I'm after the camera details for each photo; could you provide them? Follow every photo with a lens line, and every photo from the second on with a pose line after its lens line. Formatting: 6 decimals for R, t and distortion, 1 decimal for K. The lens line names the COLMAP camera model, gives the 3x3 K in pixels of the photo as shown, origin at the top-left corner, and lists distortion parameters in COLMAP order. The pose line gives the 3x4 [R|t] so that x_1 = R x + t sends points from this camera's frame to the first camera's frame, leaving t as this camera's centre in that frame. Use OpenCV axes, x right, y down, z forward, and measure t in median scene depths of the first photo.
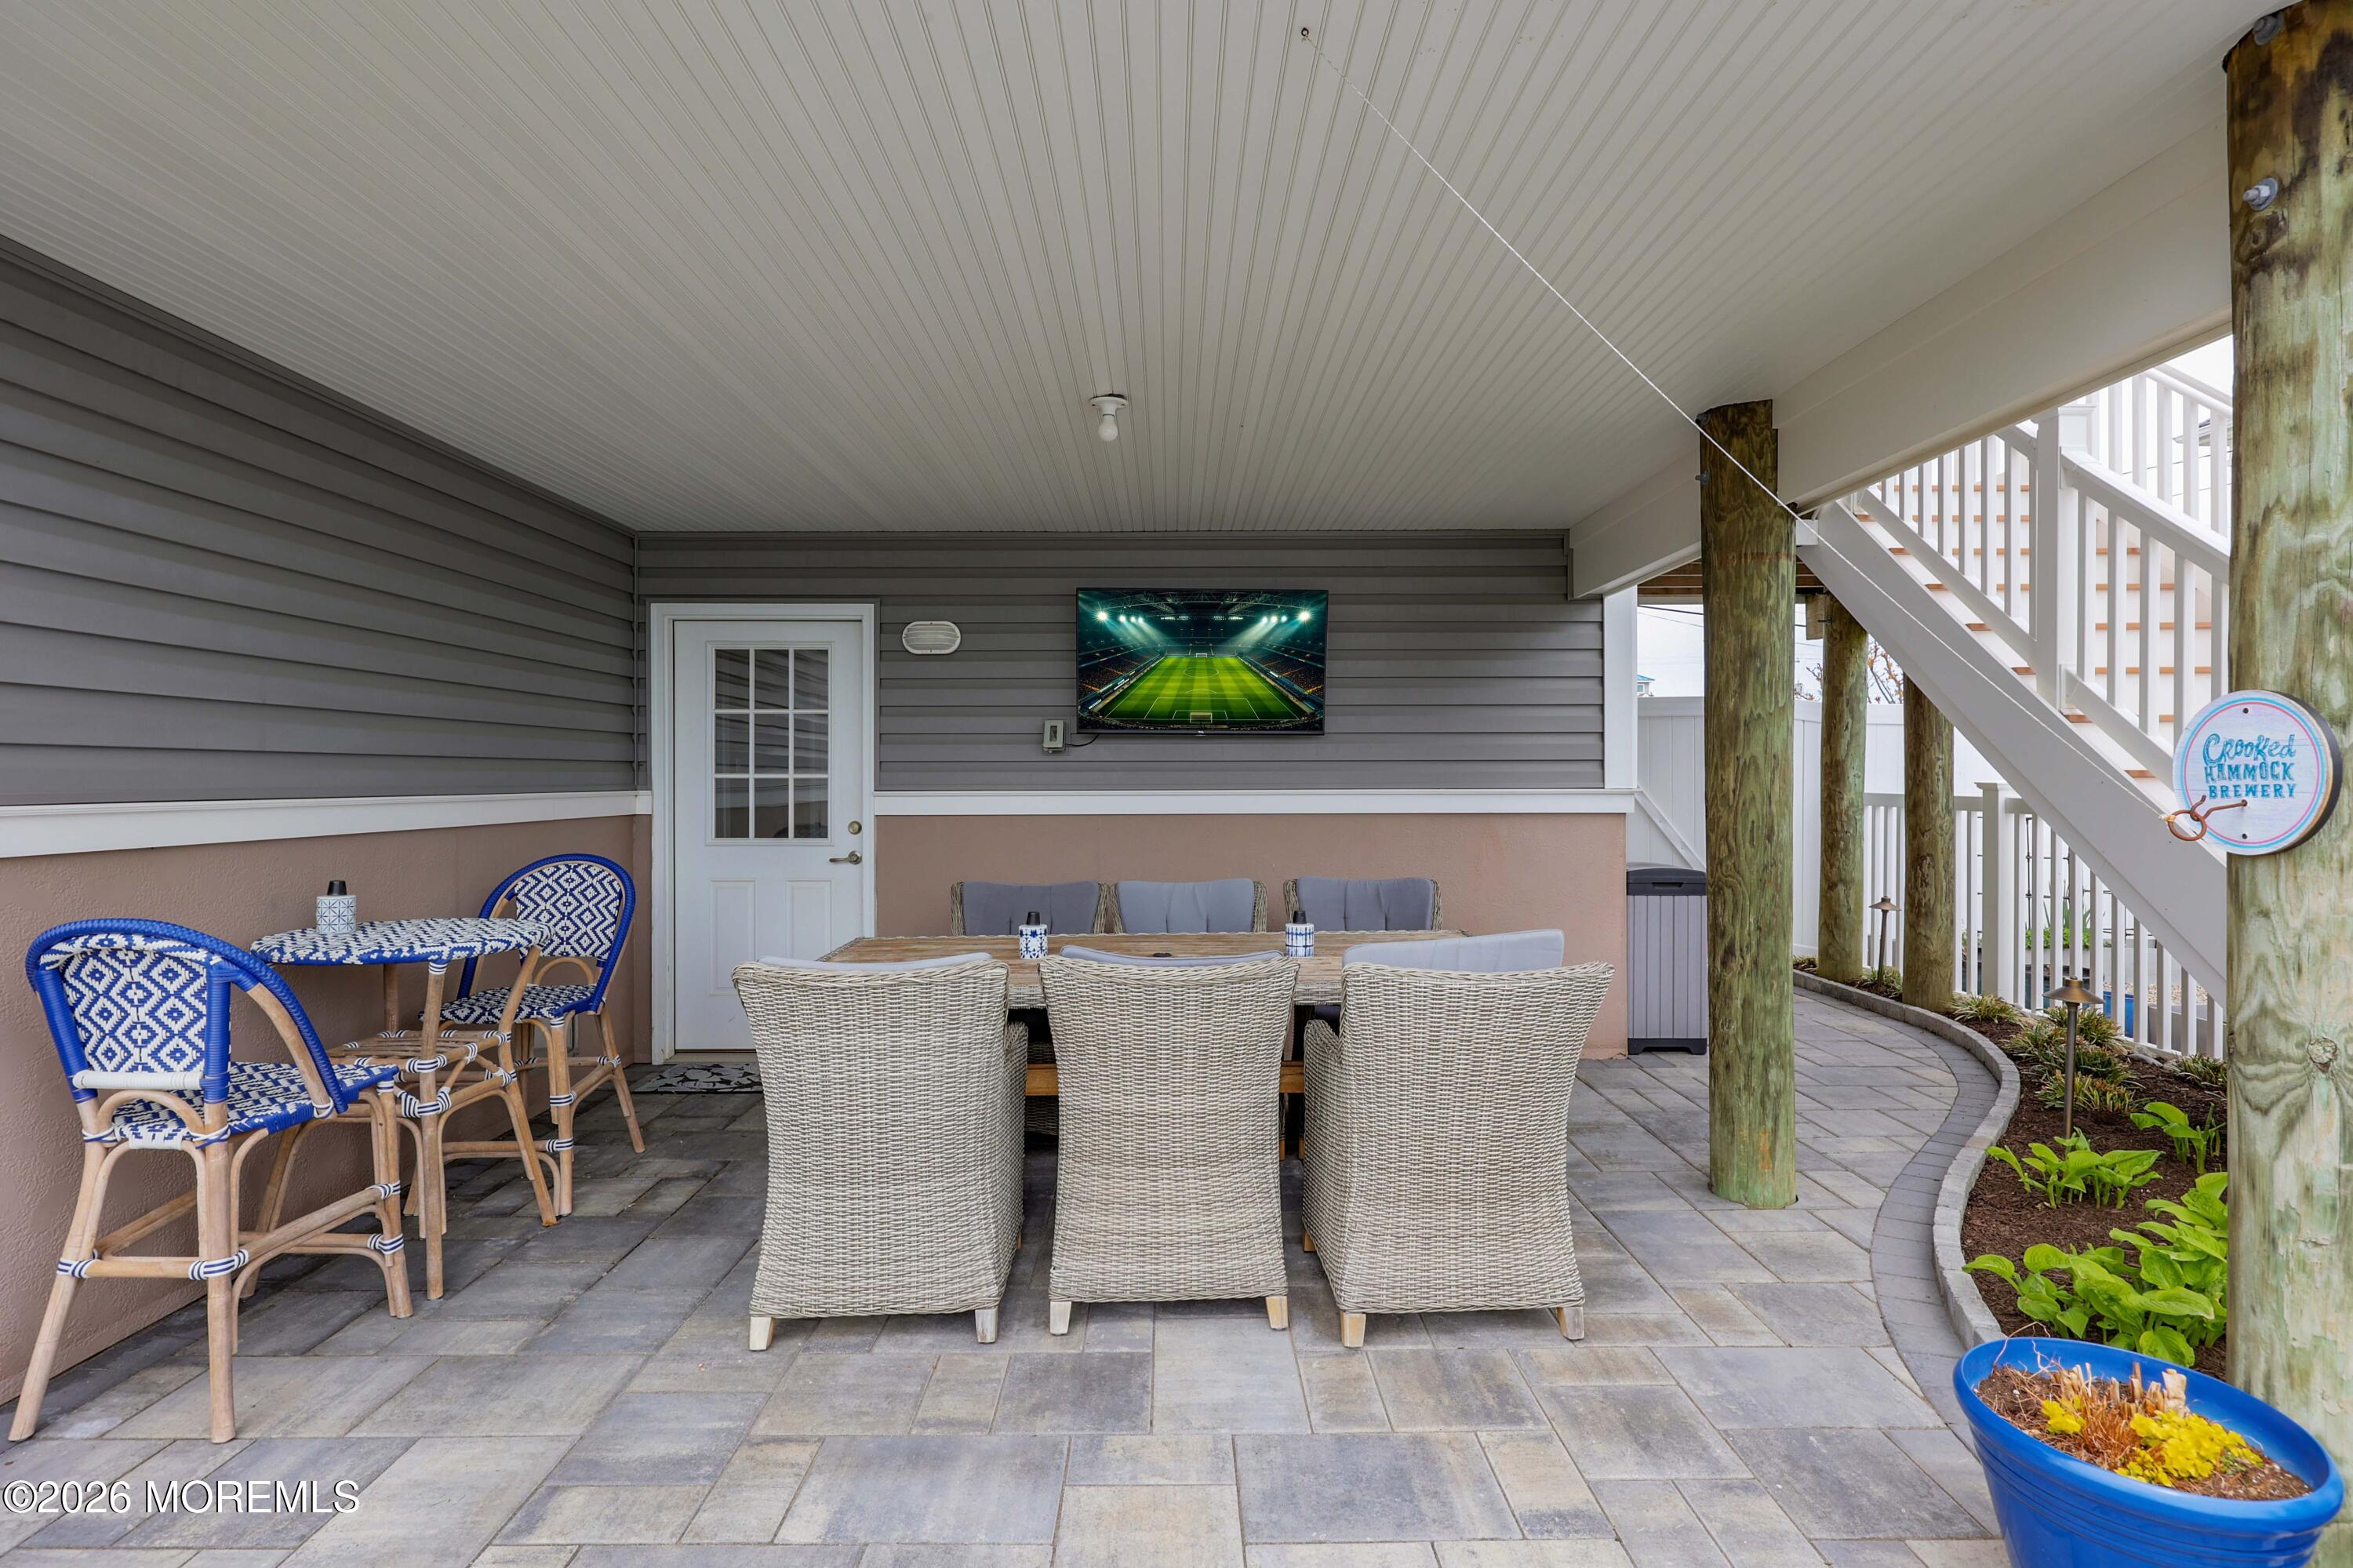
lens RADIAL K [[1141.2, 0, 1177.3], [0, 1141.2, 770.2], [0, 0, 1]] dist [-0.001341, -0.000284]
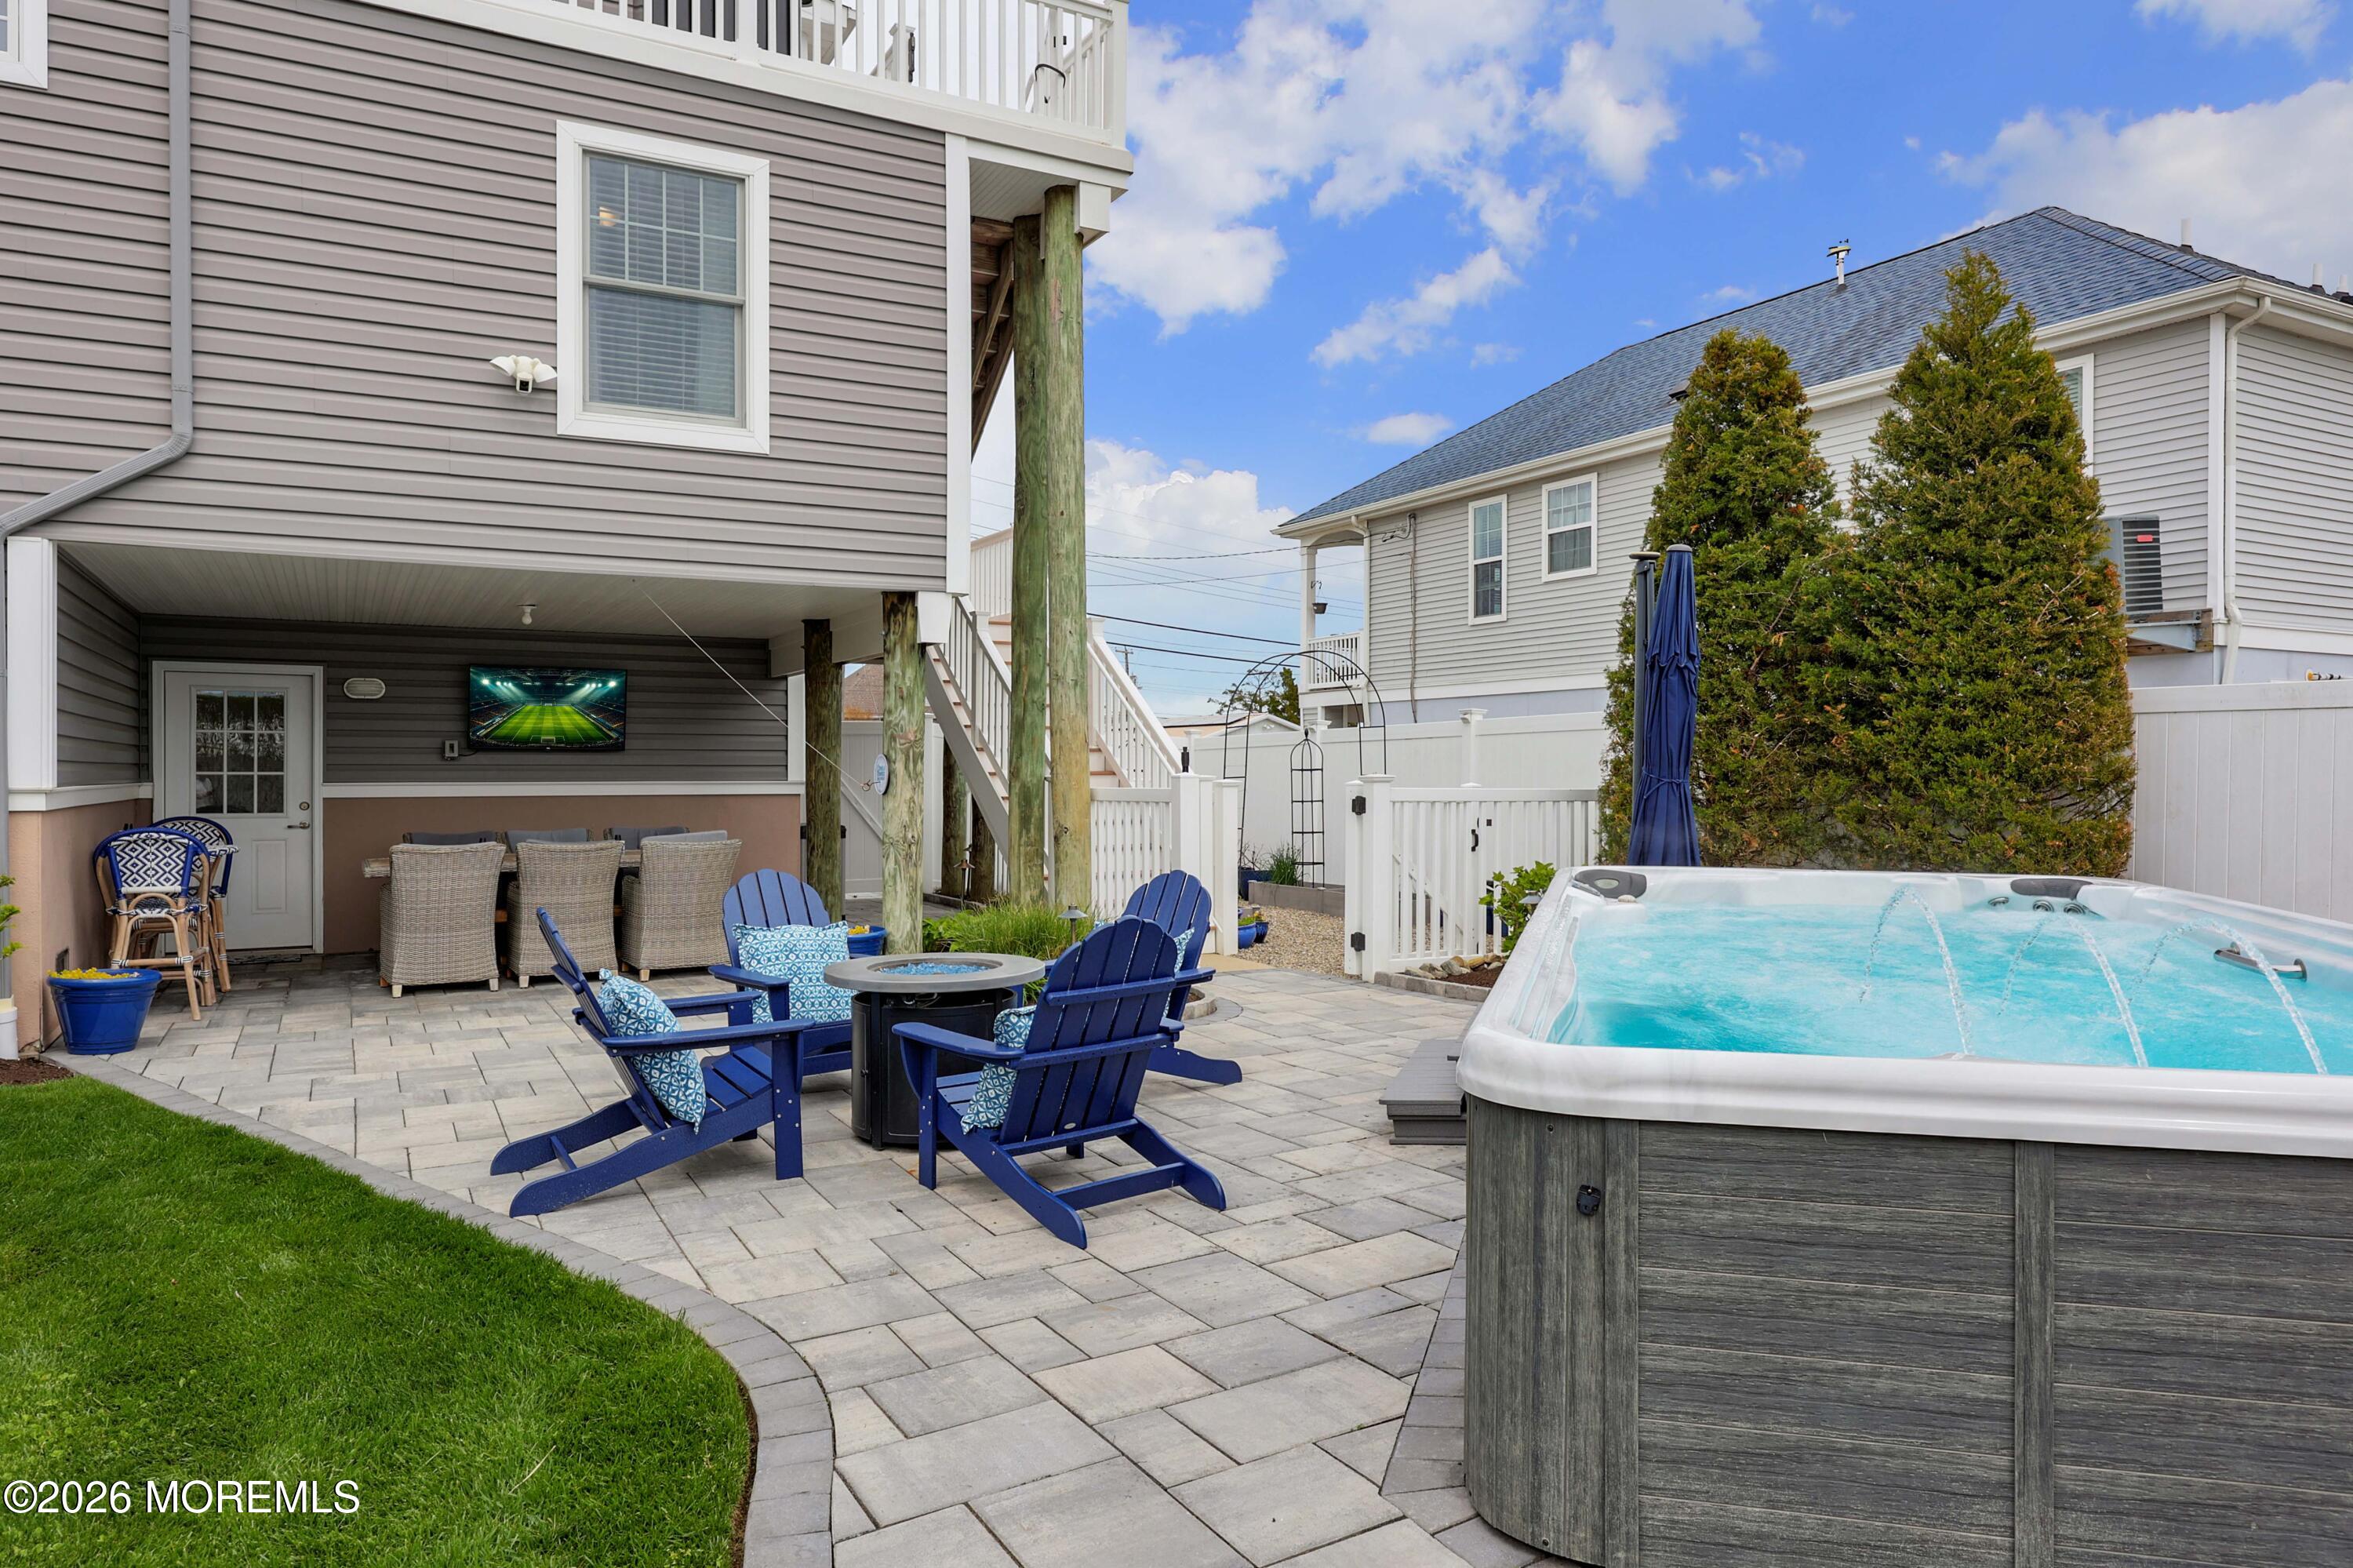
lens RADIAL K [[1565.1, 0, 1294.5], [0, 1565.1, 776.7], [0, 0, 1]] dist [-0.000125, -0.003642]
pose [[0.848879, 0.000271, 0.528587, -0.274907], [-0.004240, 0.999971, 0.006295, -0.010478], [-0.528570, -0.007585, 0.848856, -1.632204]]
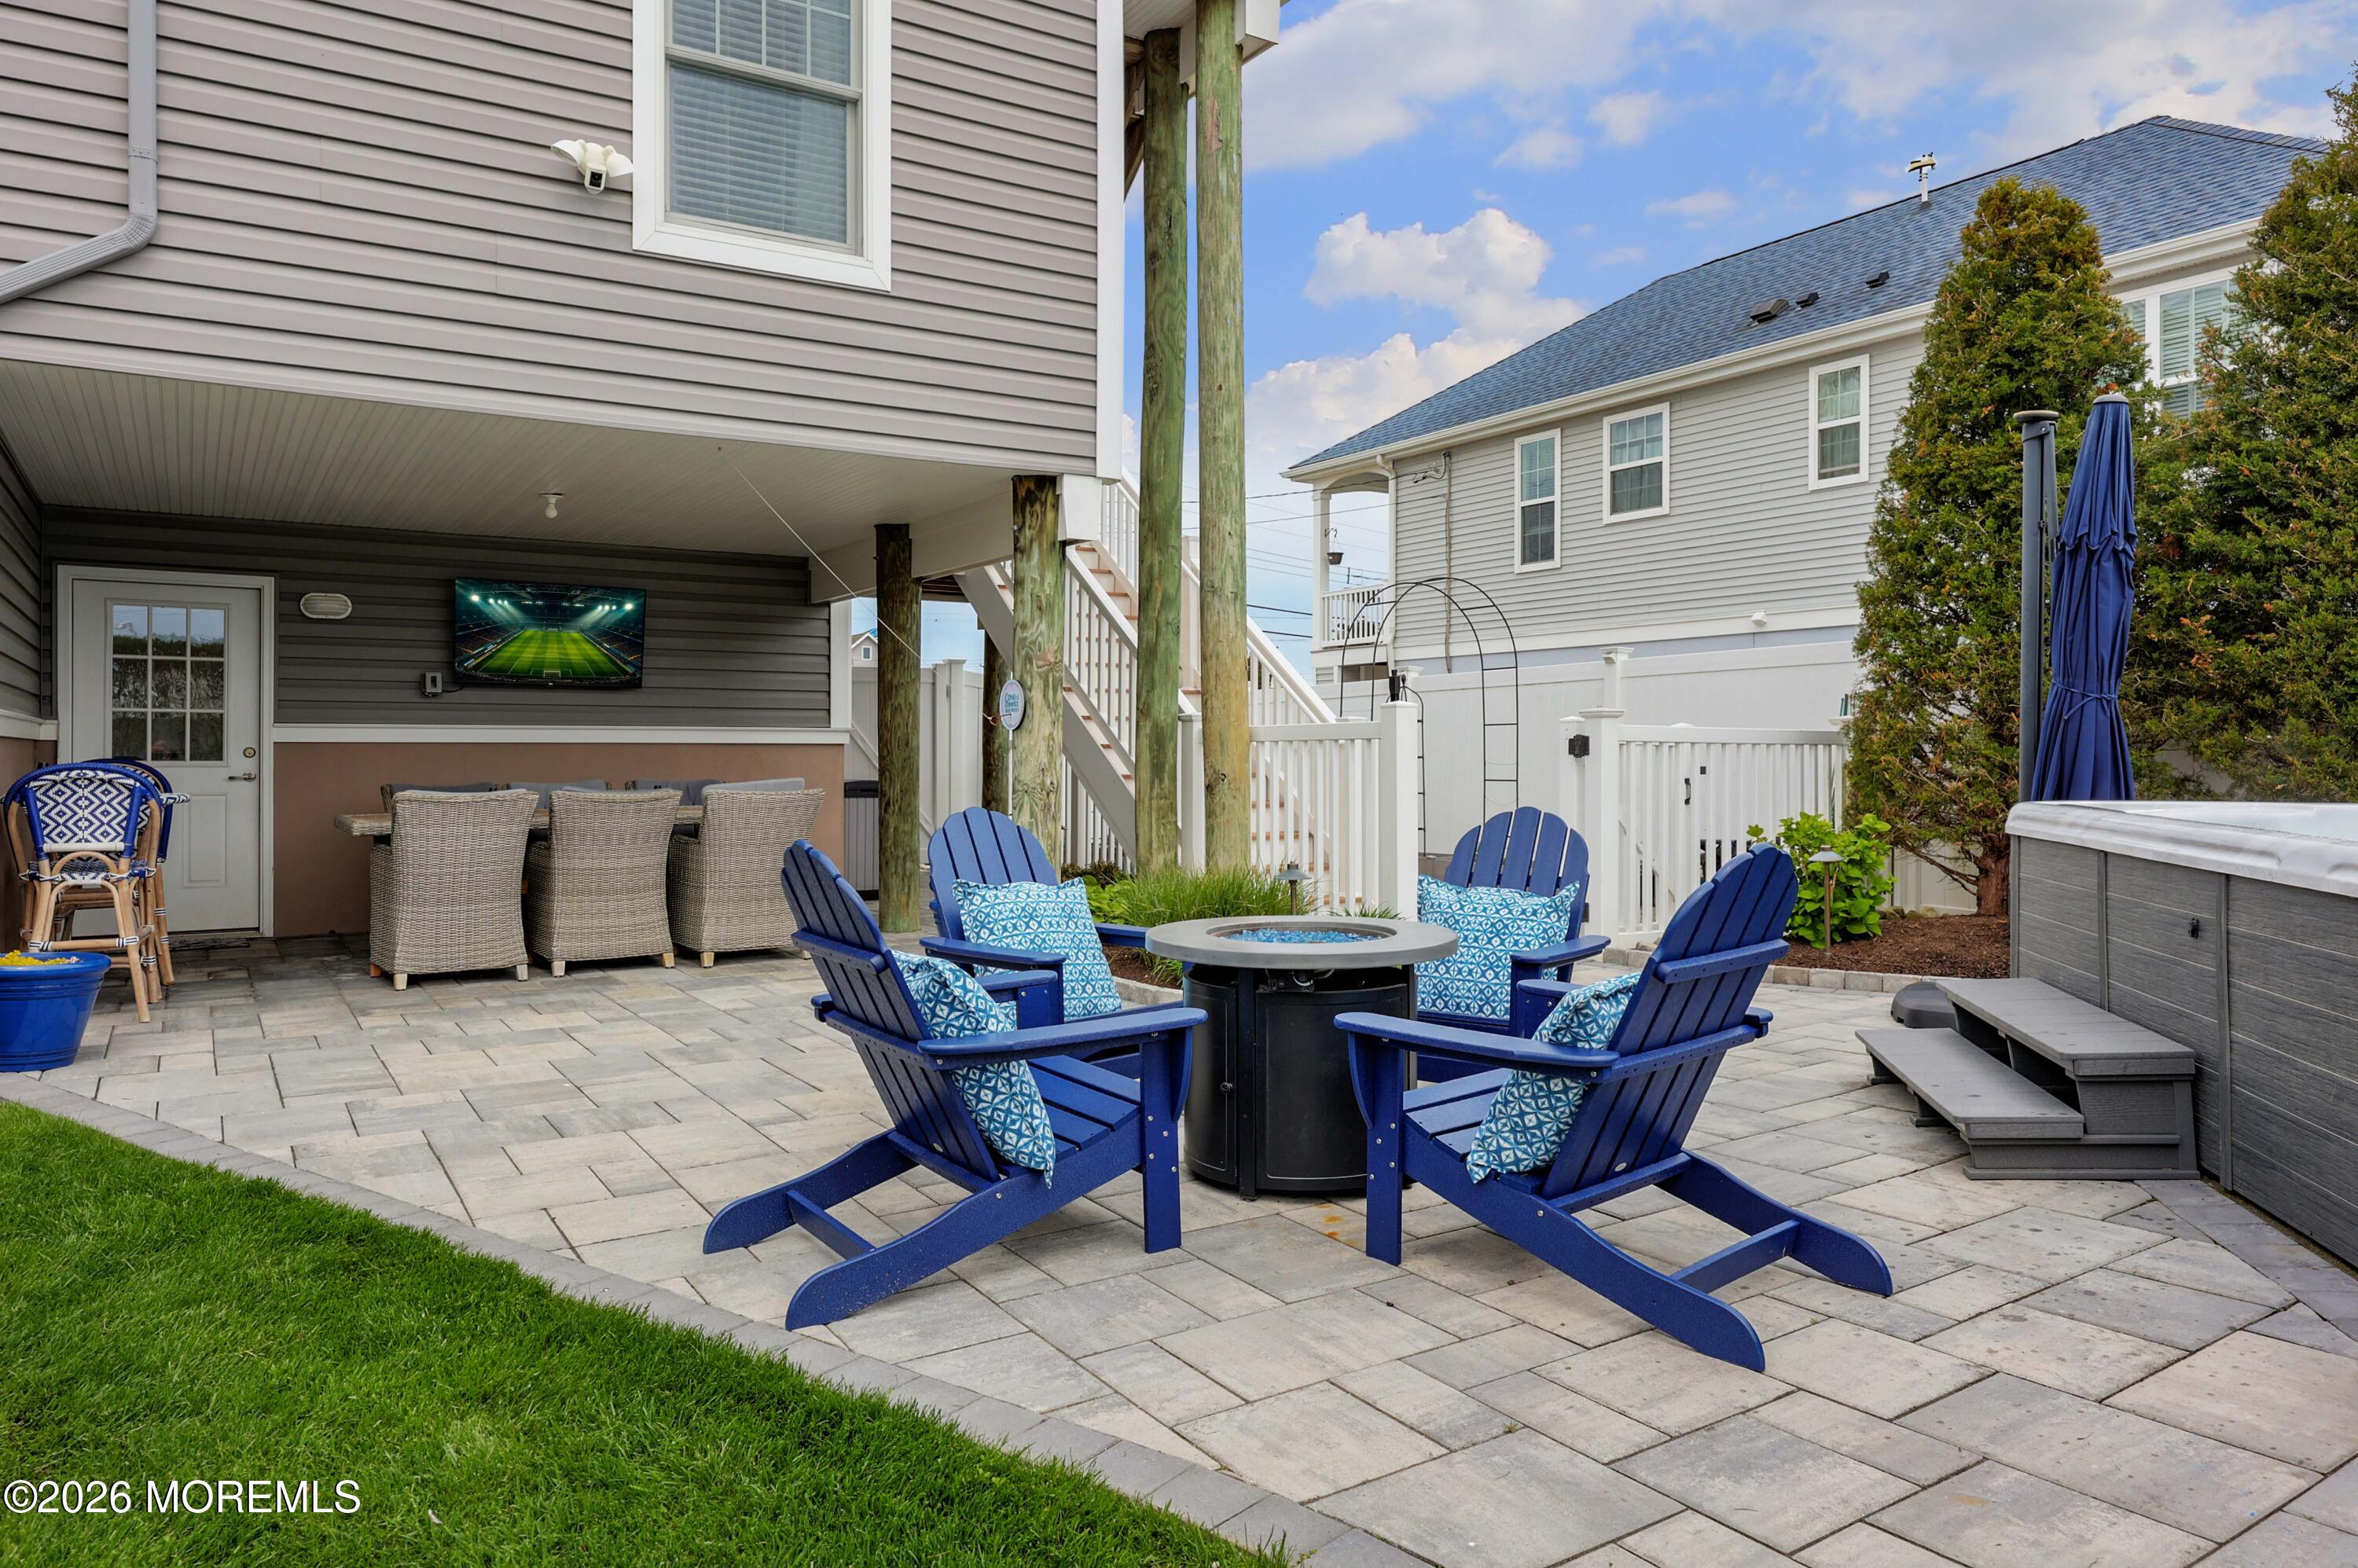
lens RADIAL K [[1596.8, 0, 1265.4], [0, 1596.8, 750.0], [0, 0, 1]] dist [0.000679, -0.003144]
pose [[0.821063, 0.003107, 0.570829, -0.384175], [-0.002362, 0.999995, -0.002046, 0.050549], [-0.570833, 0.000331, 0.821066, -1.136015]]
